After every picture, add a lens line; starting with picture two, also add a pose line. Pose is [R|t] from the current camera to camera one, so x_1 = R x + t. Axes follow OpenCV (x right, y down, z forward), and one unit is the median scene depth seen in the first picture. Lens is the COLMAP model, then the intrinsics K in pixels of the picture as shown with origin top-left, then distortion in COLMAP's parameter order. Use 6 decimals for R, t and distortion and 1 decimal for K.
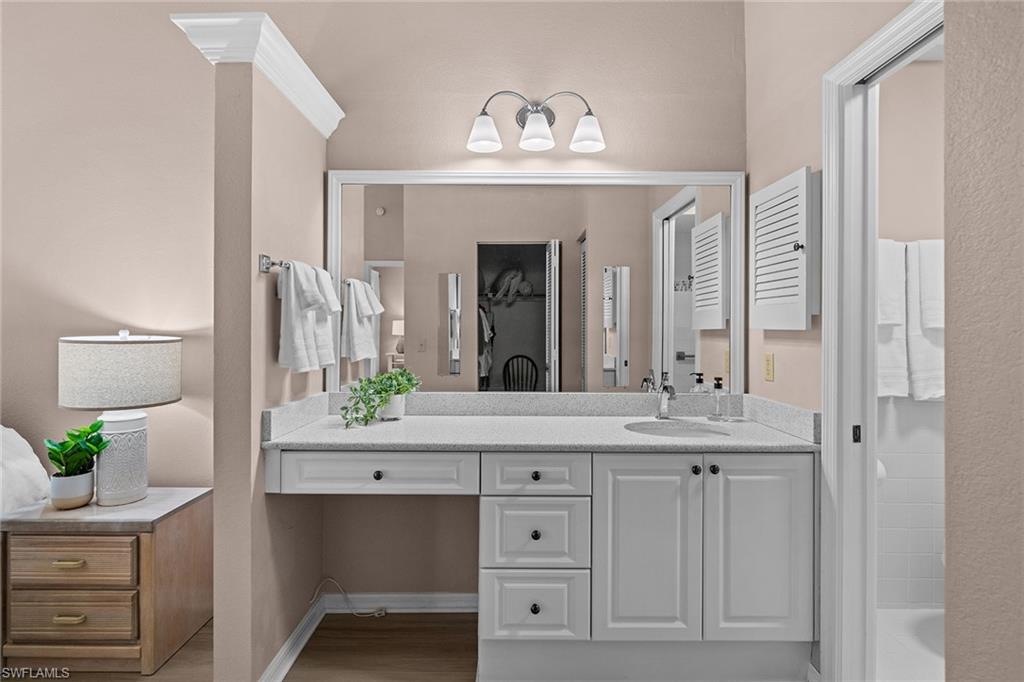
lens RADIAL K [[517.7, 0, 523.3], [0, 517.7, 335.7], [0, 0, 1]] dist [-0.002689, -0.000331]
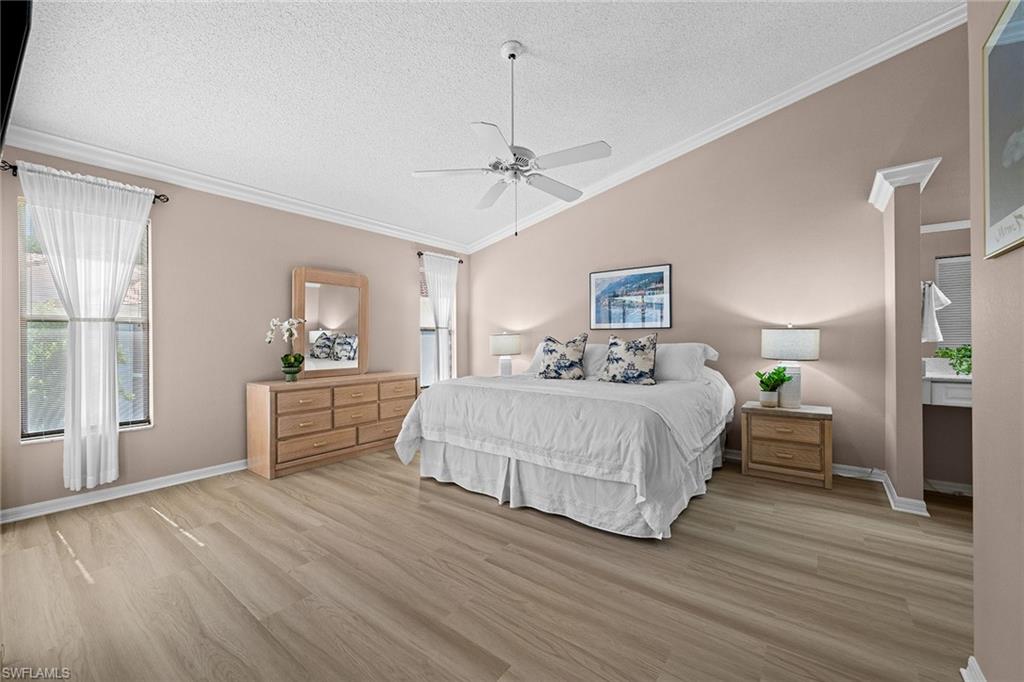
lens RADIAL K [[410.9, 0, 512.0], [0, 410.9, 341.0], [0, 0, 1]] dist [-0.001134, -0.000185]
pose [[0.789535, -0.008616, -0.613644, -0.752651], [0.000998, 0.999918, -0.012755, 0.089447], [0.613704, 0.009458, 0.789479, -1.126296]]
